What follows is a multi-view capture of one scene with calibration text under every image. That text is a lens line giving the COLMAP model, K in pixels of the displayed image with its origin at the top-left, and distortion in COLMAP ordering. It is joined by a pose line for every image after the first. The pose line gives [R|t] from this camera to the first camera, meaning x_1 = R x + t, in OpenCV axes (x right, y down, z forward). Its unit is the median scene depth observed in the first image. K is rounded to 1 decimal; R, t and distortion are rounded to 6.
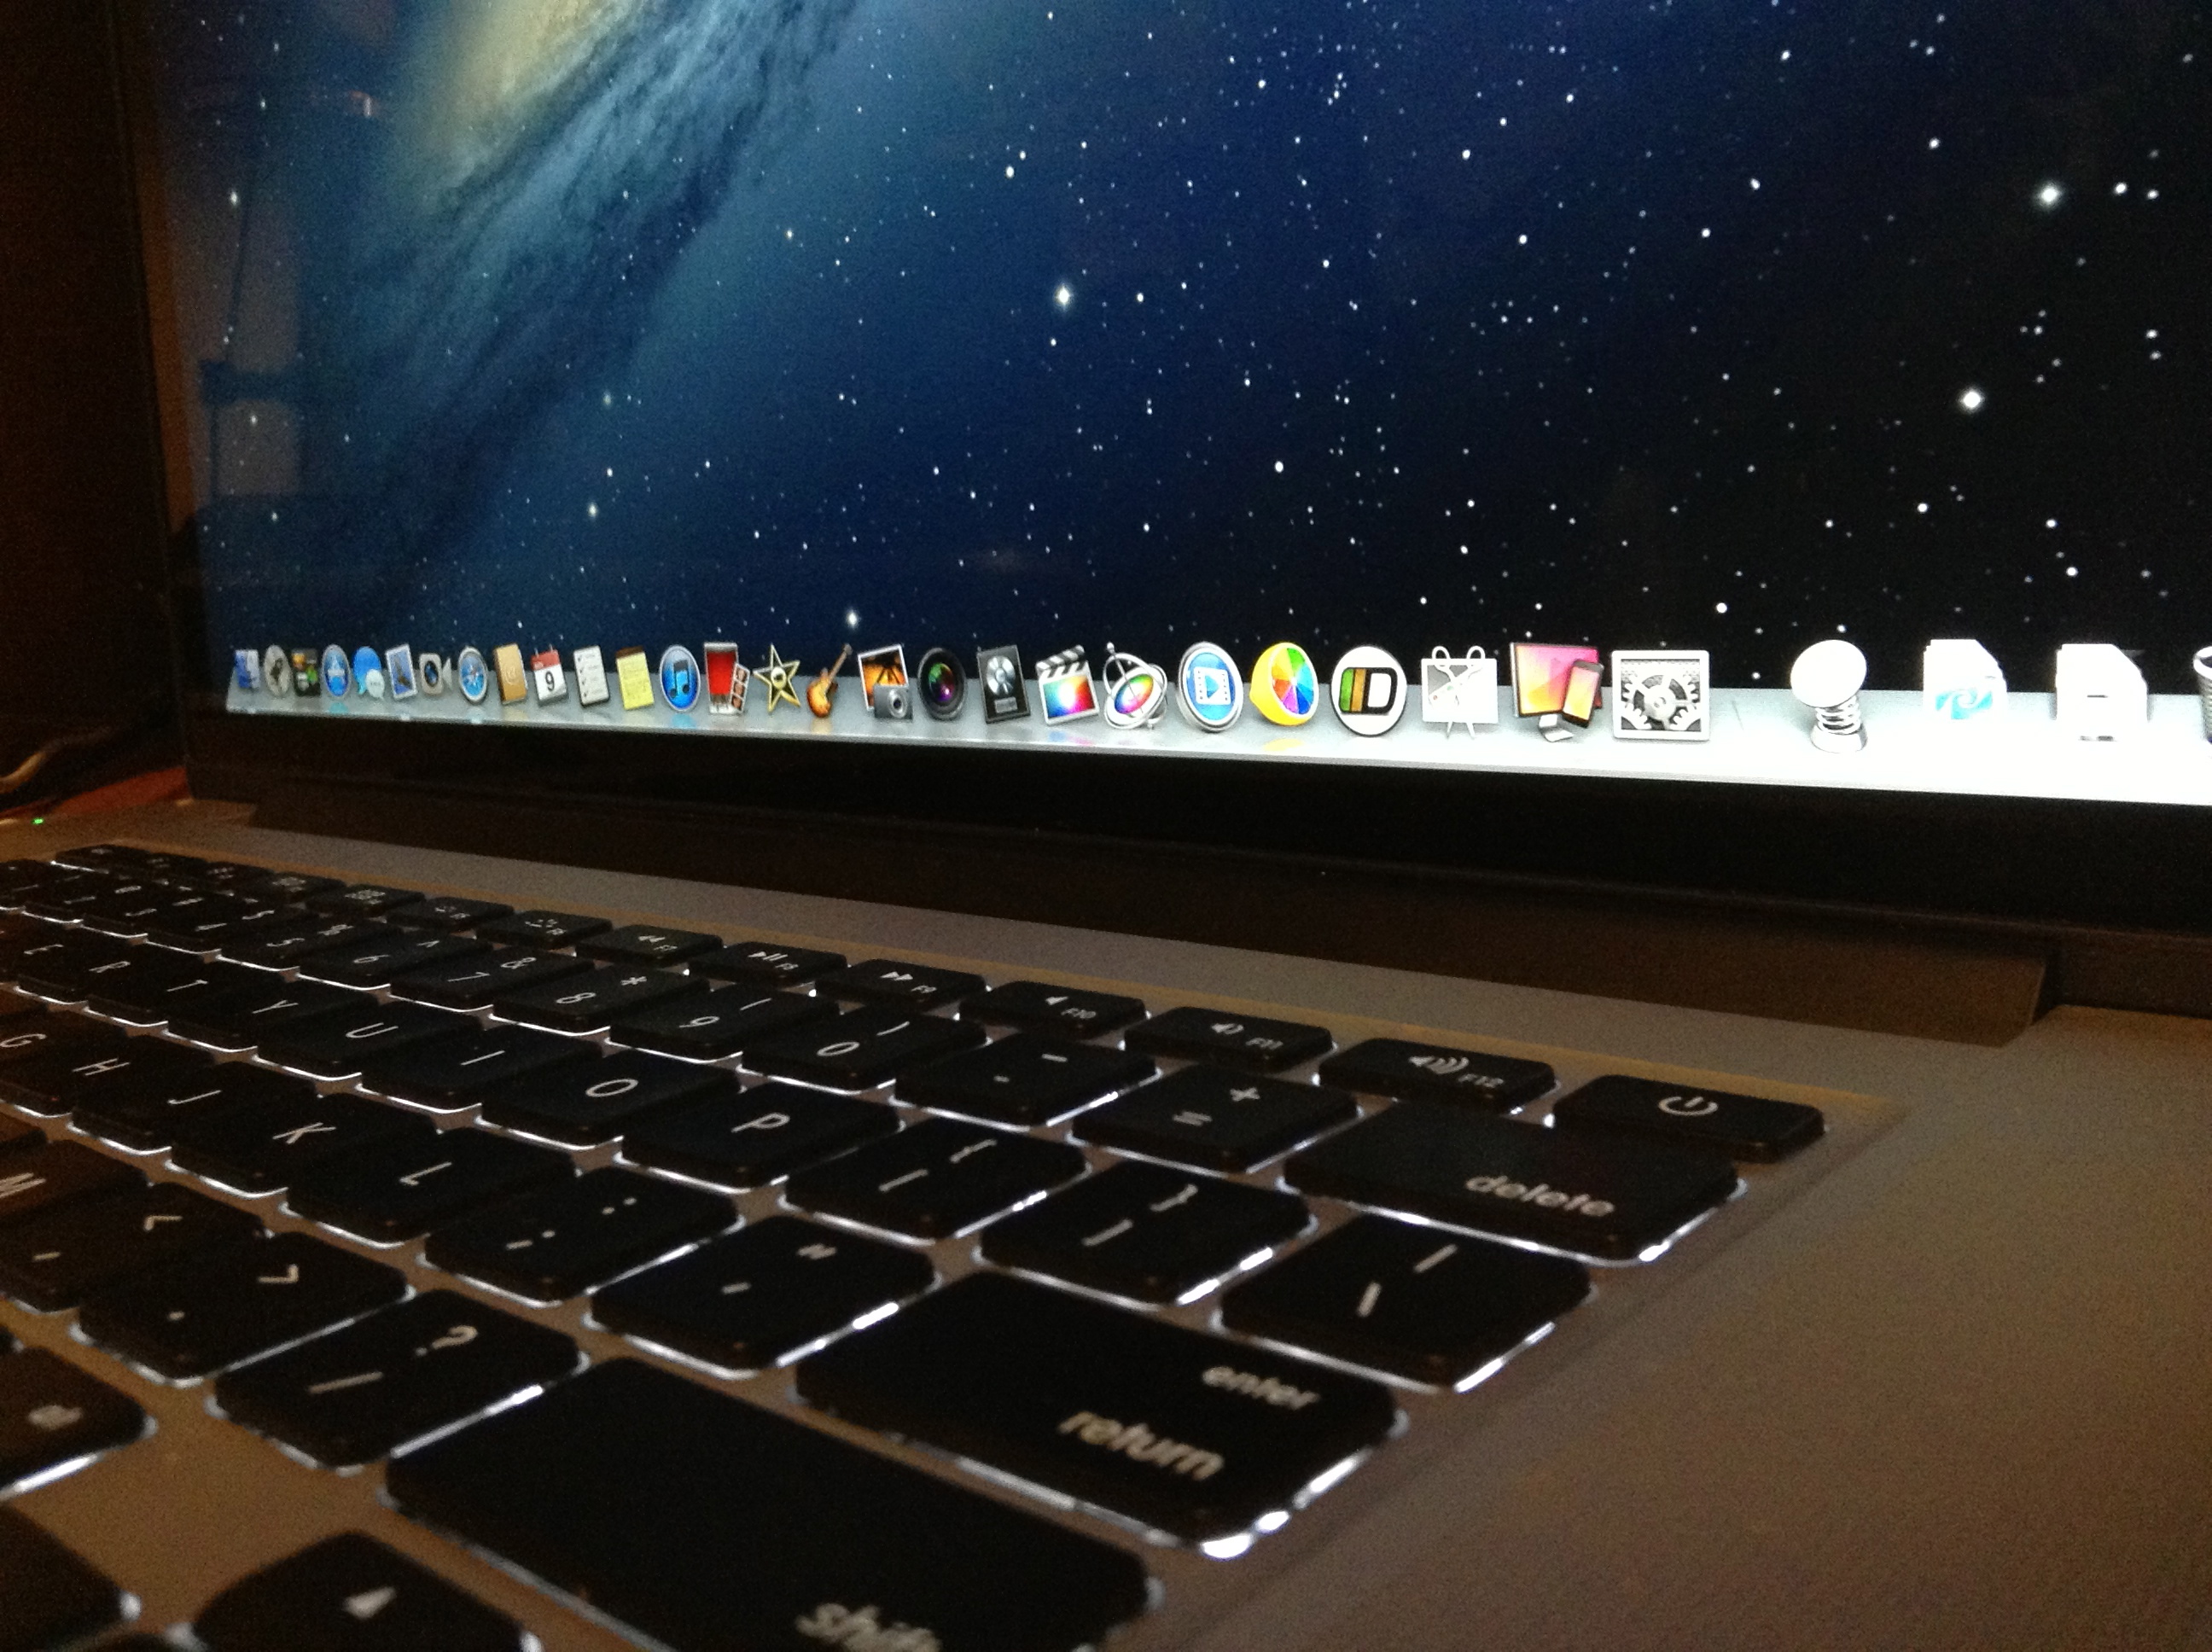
lens RADIAL K [[2037.6, 0, 1103.0], [0, 2037.6, 868.8], [0, 0, 1]] dist [0.145737, -0.349328]
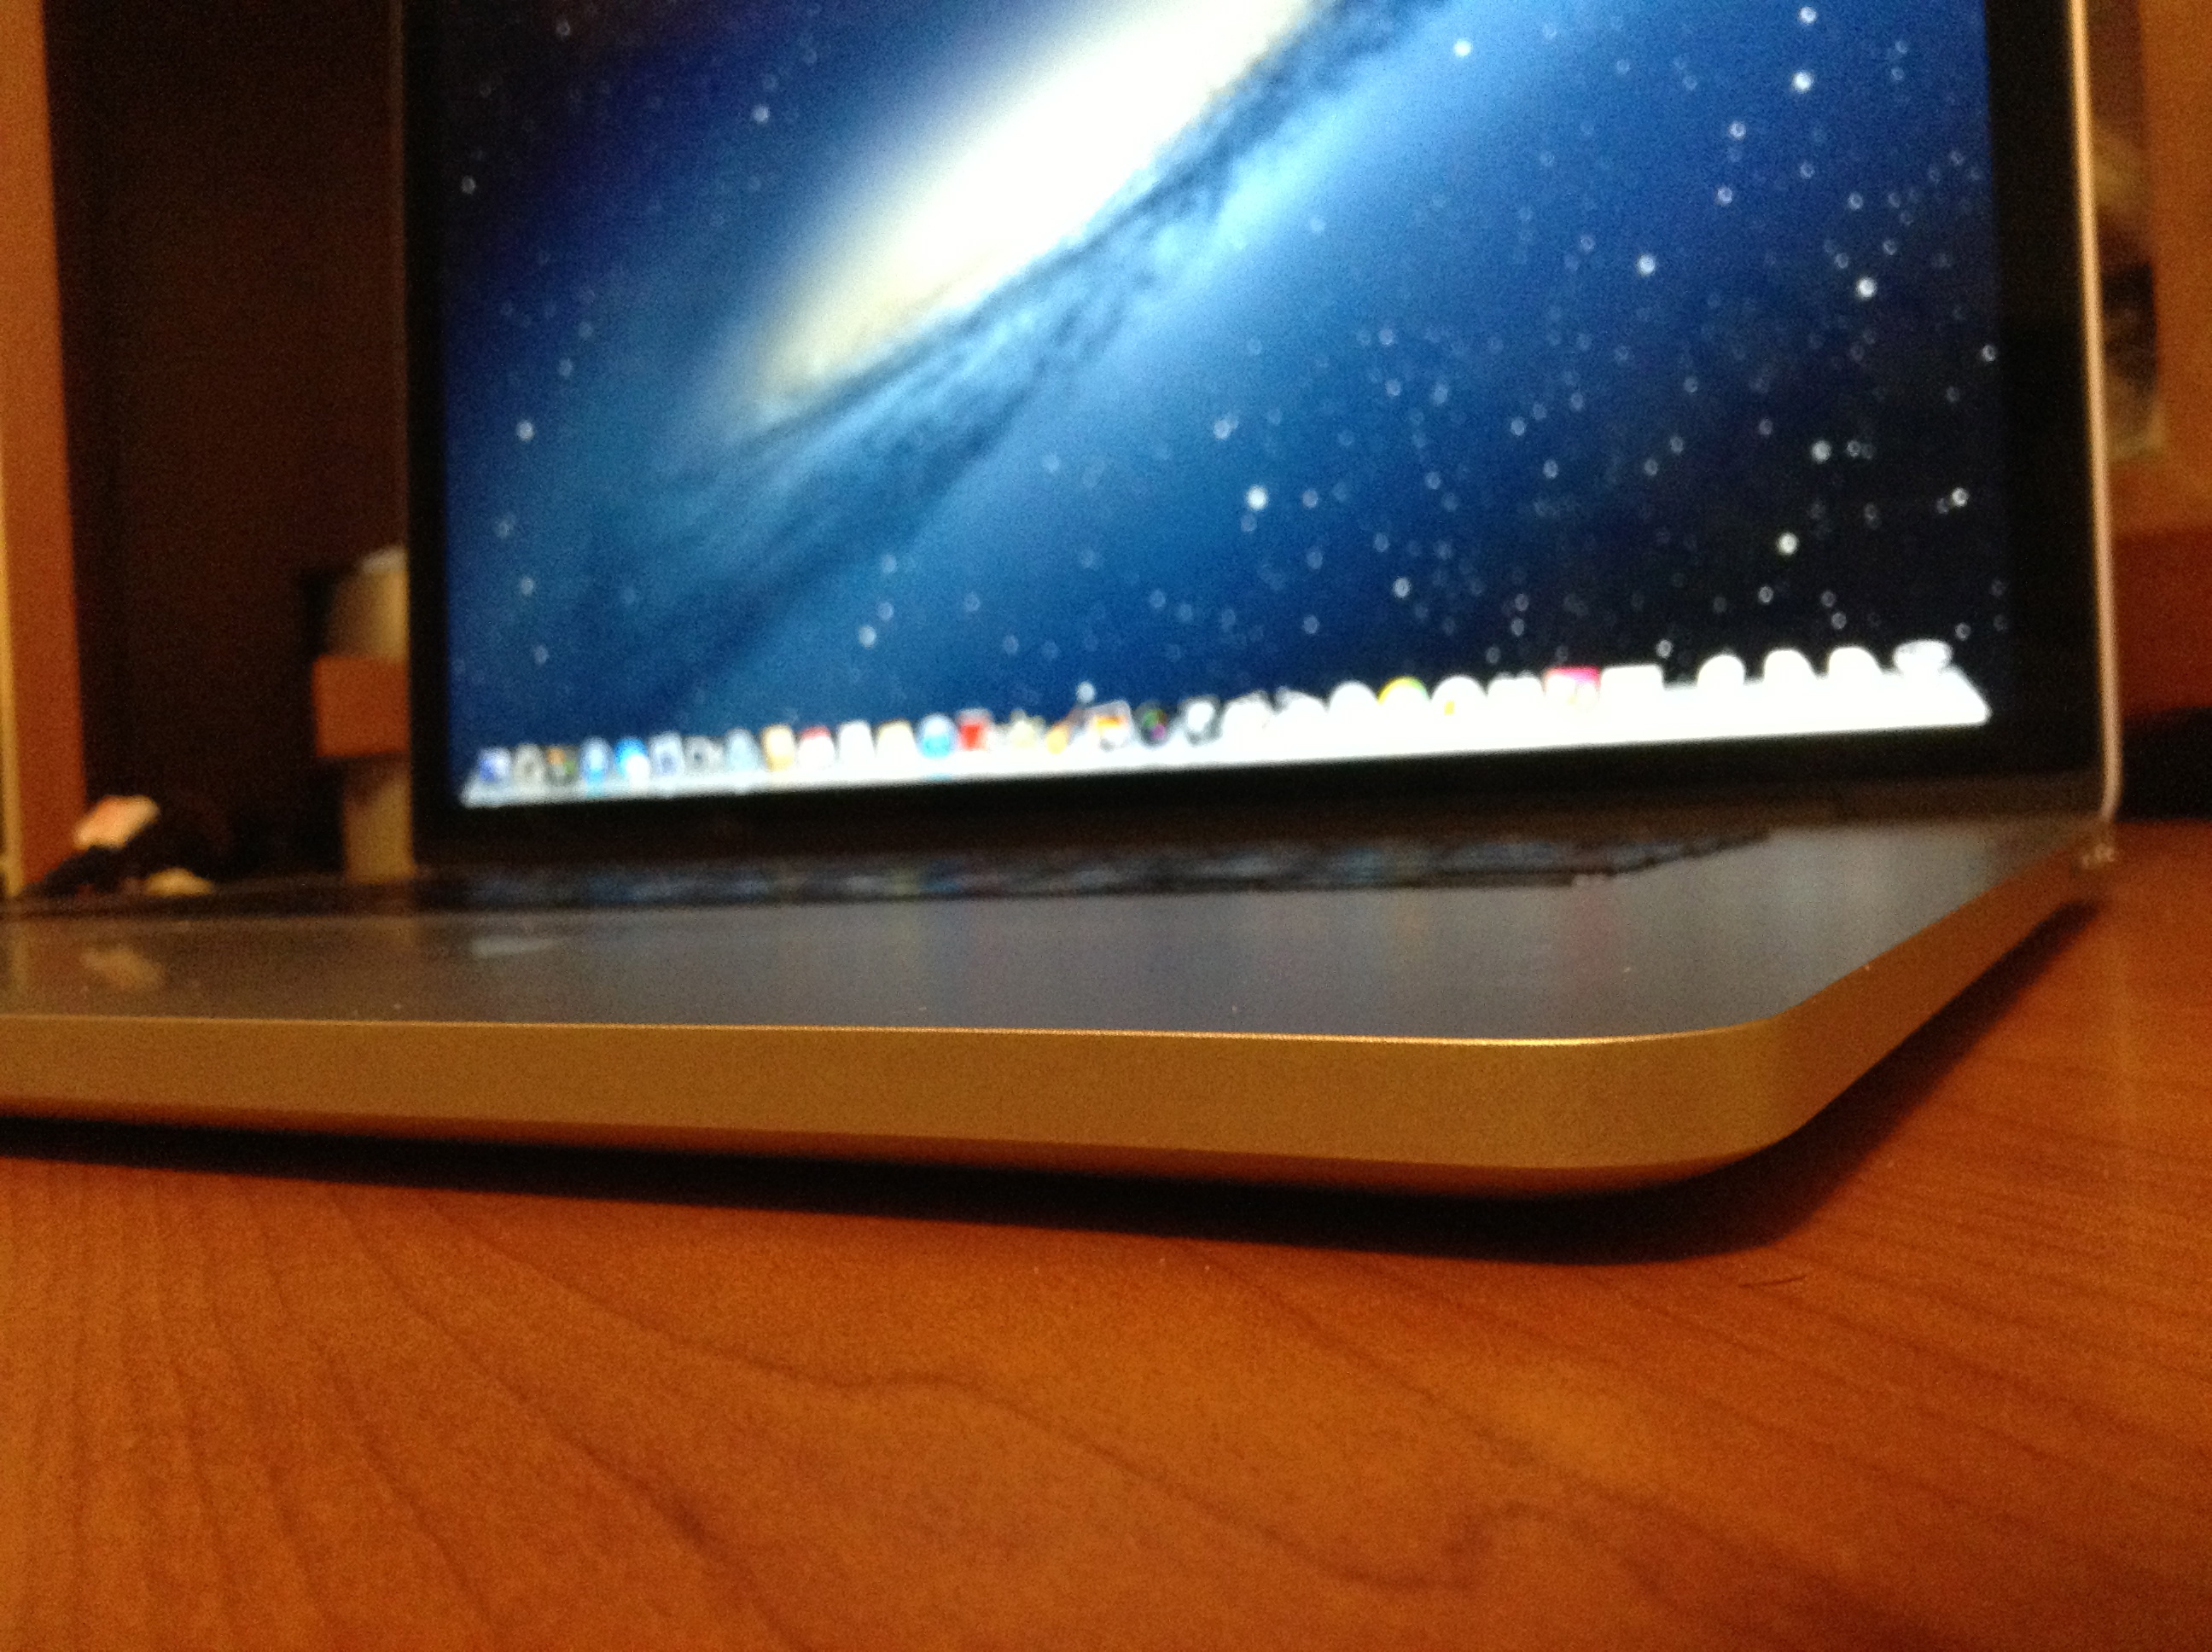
lens RADIAL K [[2037.6, 0, 1103.0], [0, 2037.6, 868.8], [0, 0, 1]] dist [0.145737, -0.349328]
pose [[0.971432, 0.023602, 0.236140, -0.475936], [0.017788, 0.985001, -0.171628, 0.287674], [-0.236649, 0.170926, 0.956442, -0.515090]]
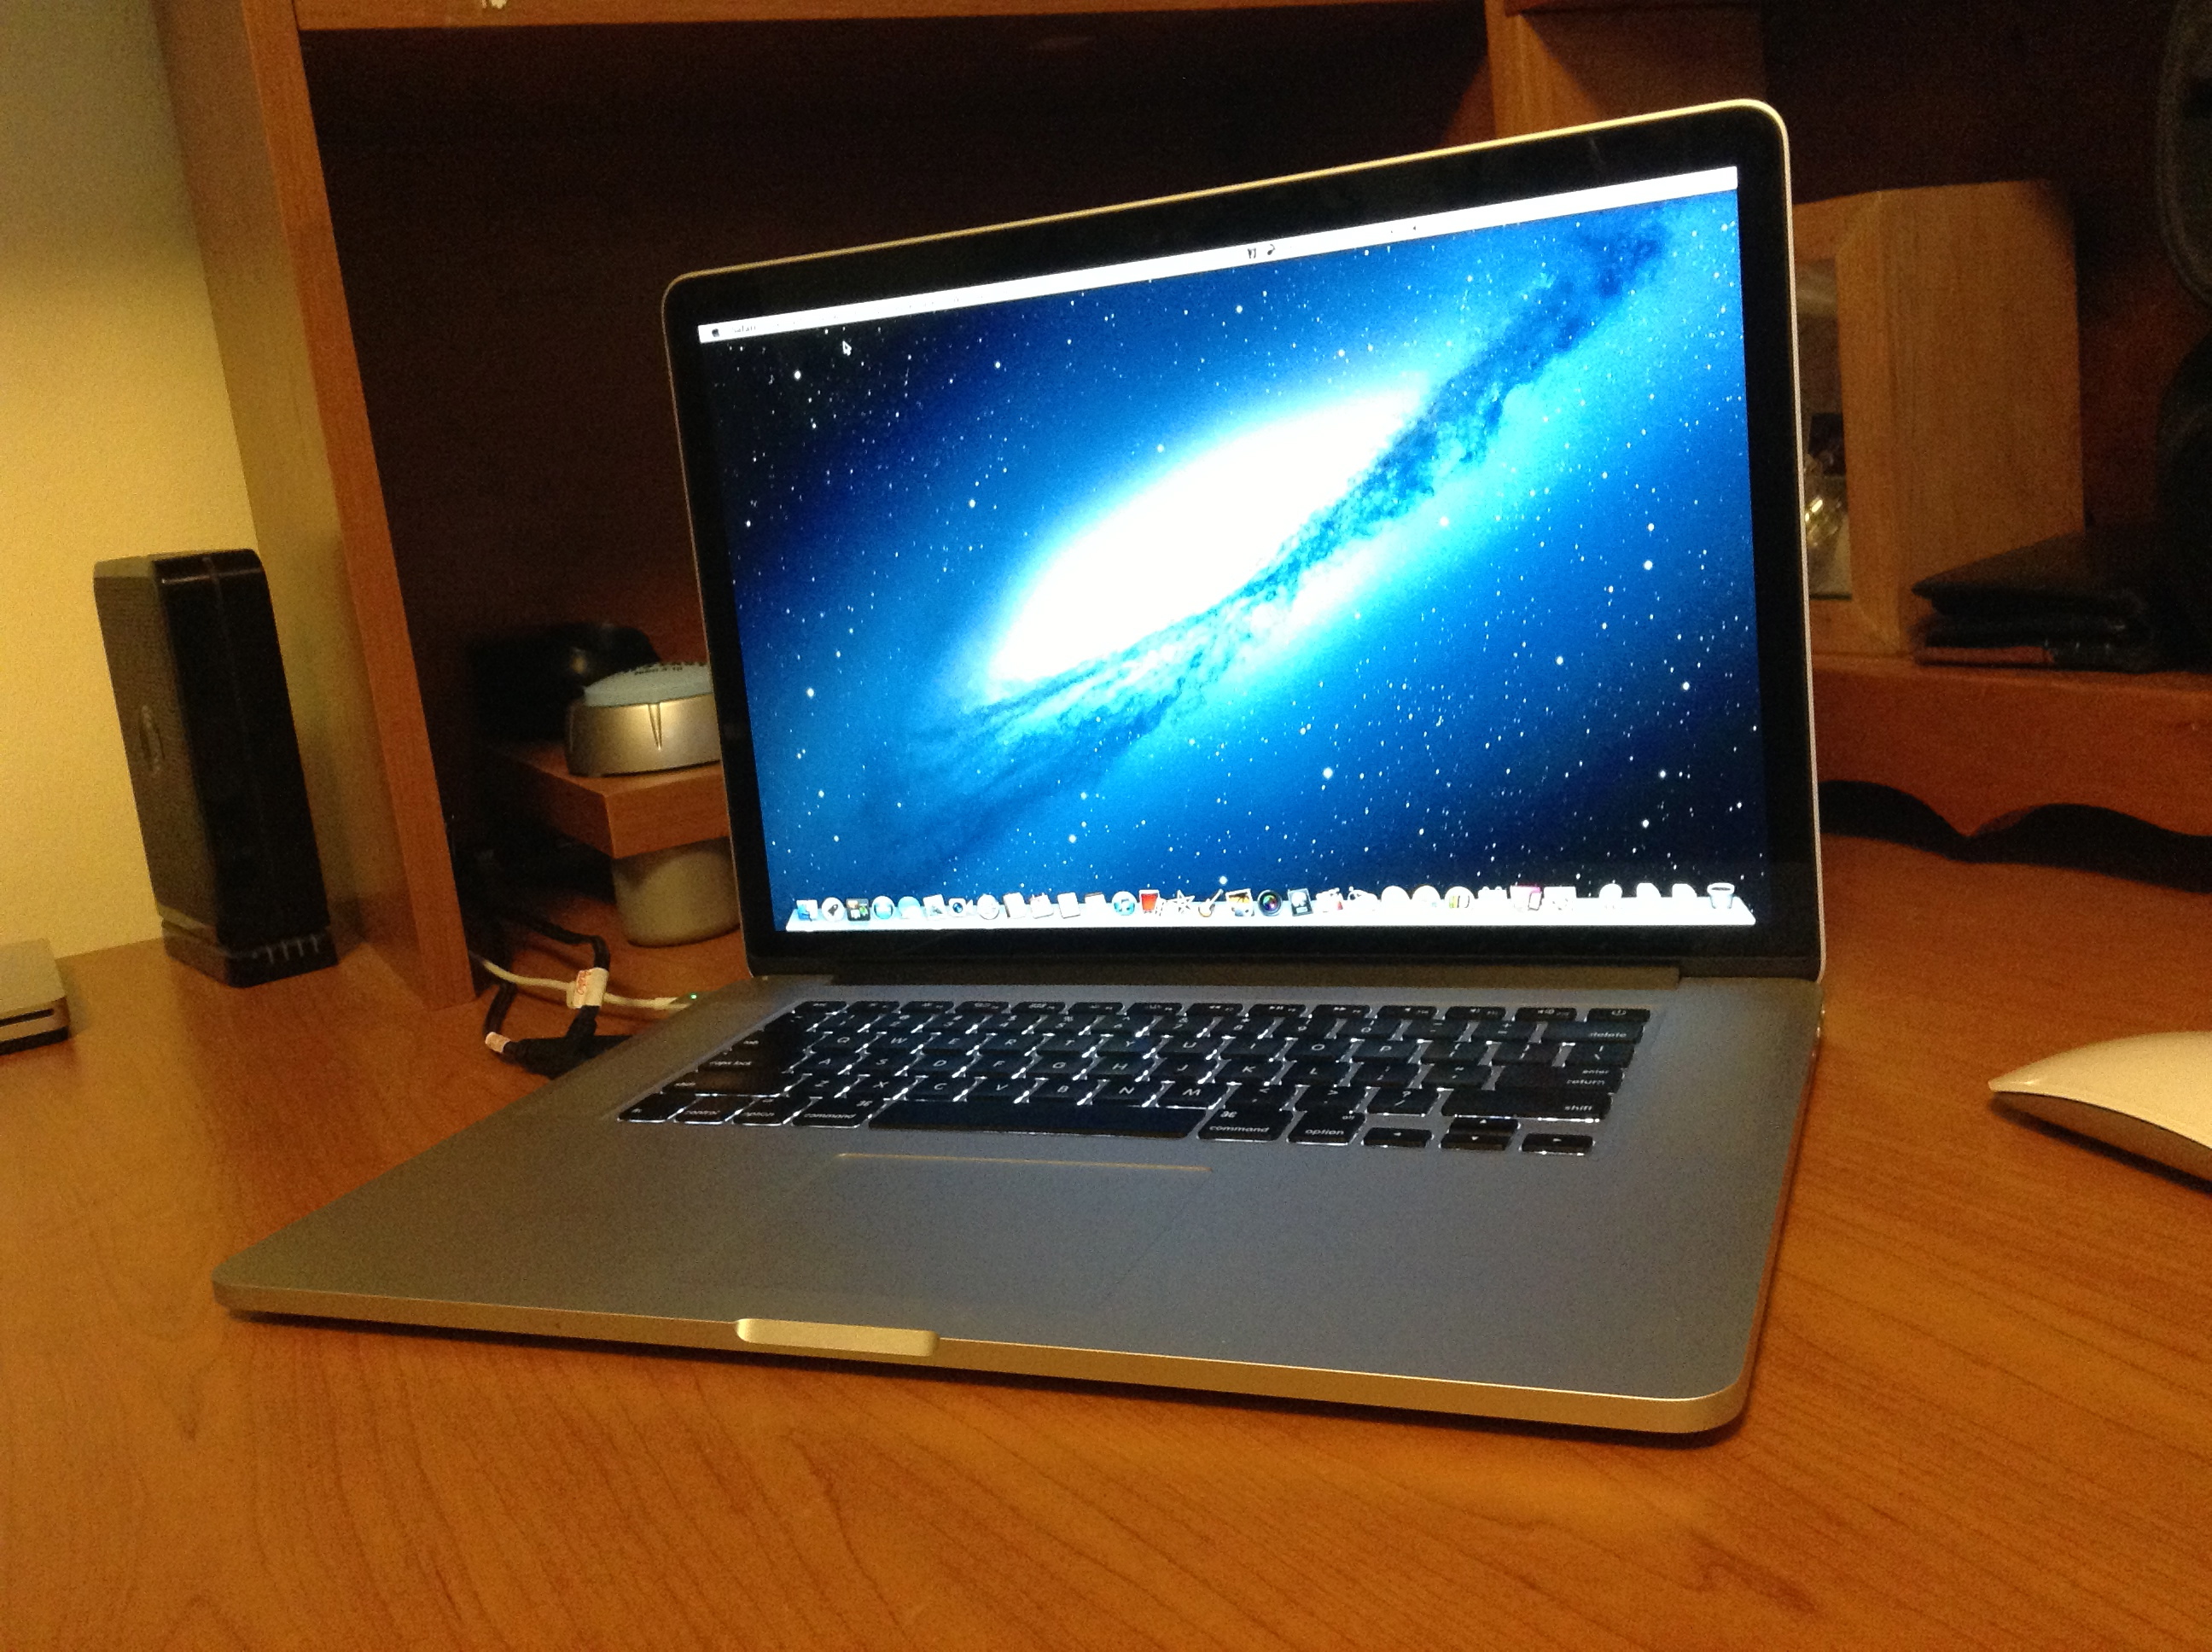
lens RADIAL K [[2037.6, 0, 1103.0], [0, 2037.6, 868.8], [0, 0, 1]] dist [0.145737, -0.349328]
pose [[0.943699, -0.109949, 0.312001, -1.061531], [0.109422, 0.993809, 0.019251, -0.199103], [-0.312186, 0.015972, 0.949887, -1.418416]]
